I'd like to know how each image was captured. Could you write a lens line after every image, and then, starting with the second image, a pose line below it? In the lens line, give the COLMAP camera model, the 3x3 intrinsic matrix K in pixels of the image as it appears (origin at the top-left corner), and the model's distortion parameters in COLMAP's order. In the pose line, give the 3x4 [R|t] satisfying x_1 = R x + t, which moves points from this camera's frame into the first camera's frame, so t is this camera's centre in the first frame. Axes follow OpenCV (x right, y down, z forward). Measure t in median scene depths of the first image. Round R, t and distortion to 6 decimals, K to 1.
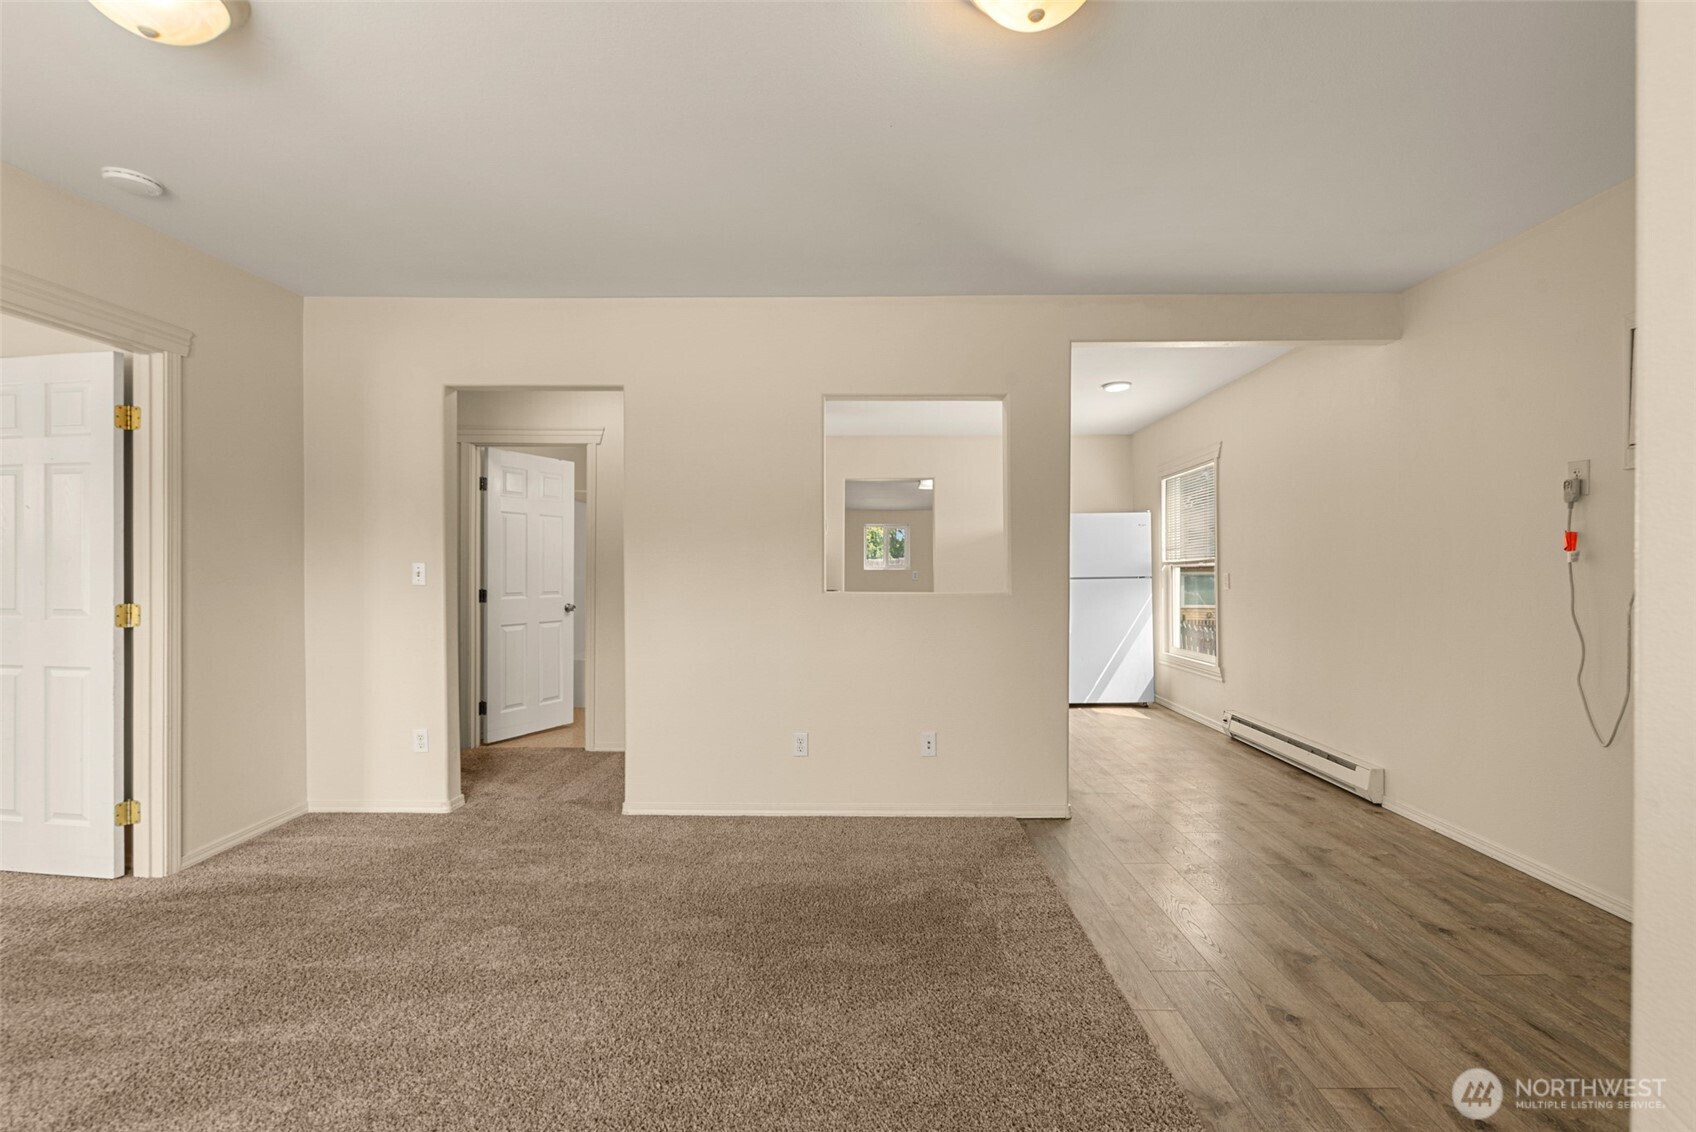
lens RADIAL K [[741.1, 0, 851.7], [0, 741.1, 572.8], [0, 0, 1]] dist [0.001080, -0.000157]
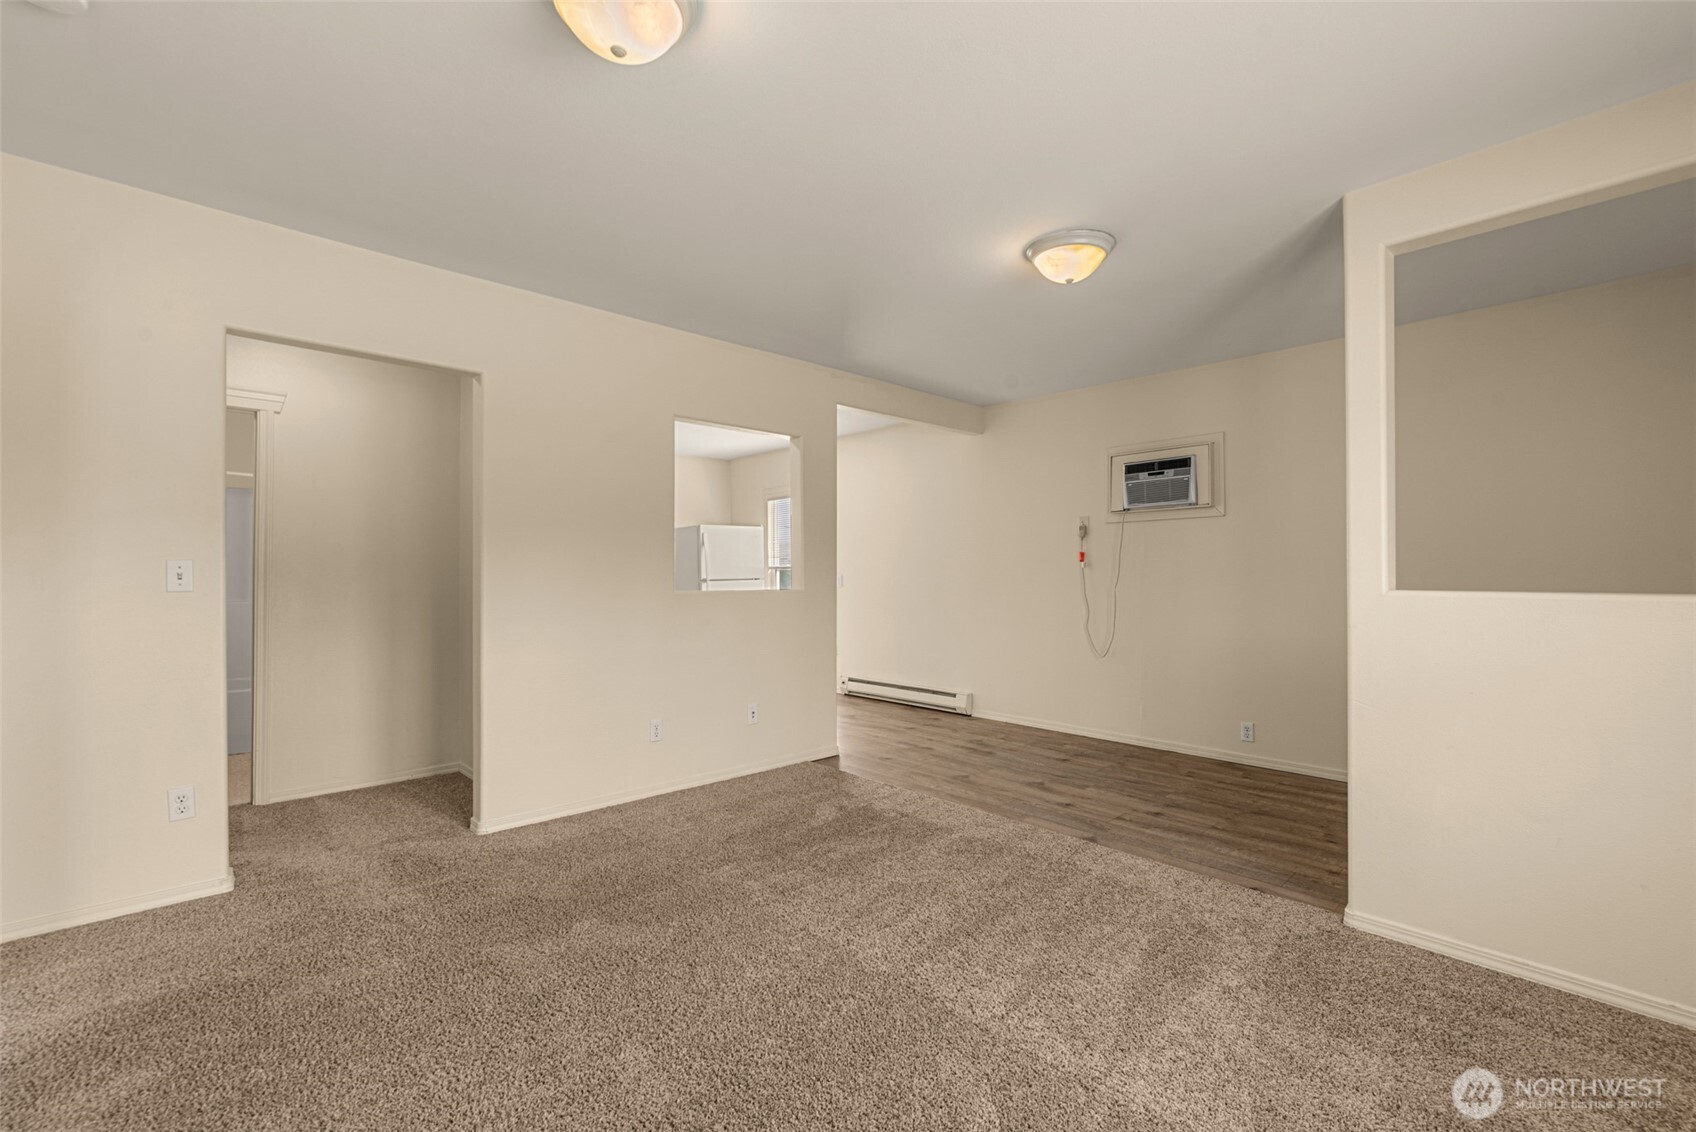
lens RADIAL K [[741.1, 0, 851.7], [0, 741.1, 572.8], [0, 0, 1]] dist [0.001080, -0.000157]
pose [[0.713438, 0.000874, 0.700718, -0.639058], [0.004827, 0.999969, -0.006161, 0.006749], [-0.700702, 0.007778, 0.713411, 0.012561]]
